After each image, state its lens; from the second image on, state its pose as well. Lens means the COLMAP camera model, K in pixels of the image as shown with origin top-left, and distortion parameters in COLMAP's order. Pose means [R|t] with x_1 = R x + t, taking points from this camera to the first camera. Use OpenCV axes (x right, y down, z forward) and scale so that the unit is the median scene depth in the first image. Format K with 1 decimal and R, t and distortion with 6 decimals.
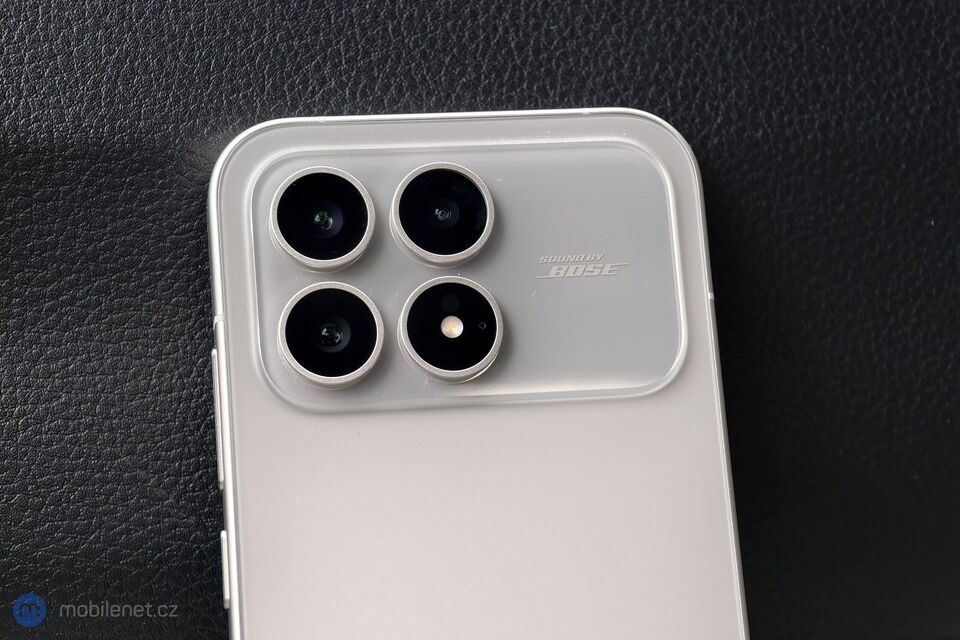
lens RADIAL K [[2413.4, 0, 500.1], [0, 2413.4, 346.8], [0, 0, 1]] dist [0.407353, -0.905932]
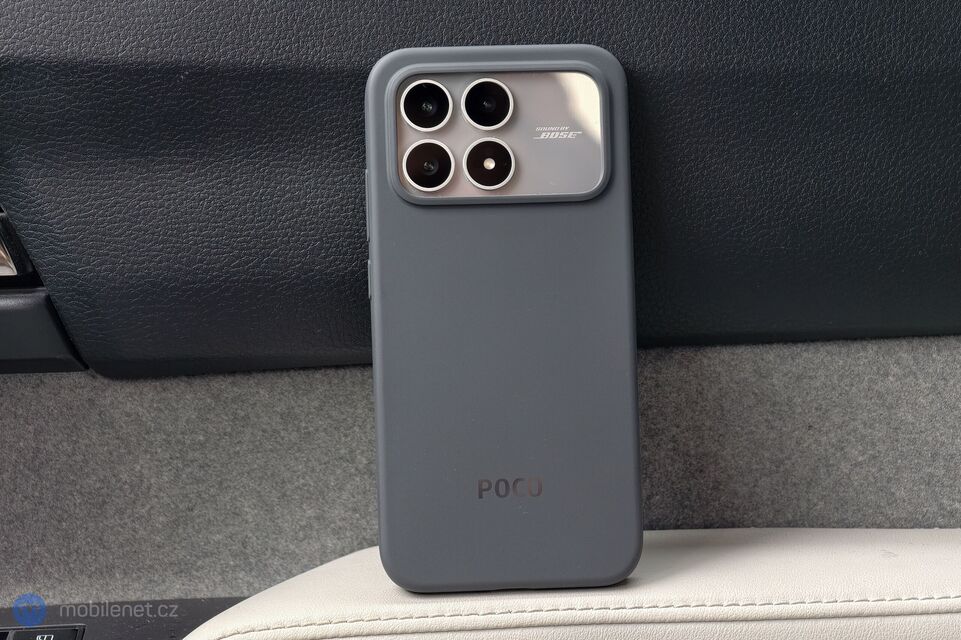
lens RADIAL K [[2307.1, 0, 480.5], [0, 2307.1, 320.0], [0, 0, 1]] dist [0.424518, -1.092958]
pose [[0.989248, 0.047055, -0.138471, 0.201863], [-0.026136, 0.988464, 0.149181, -0.162835], [0.143893, -0.143958, 0.979066, -0.855396]]
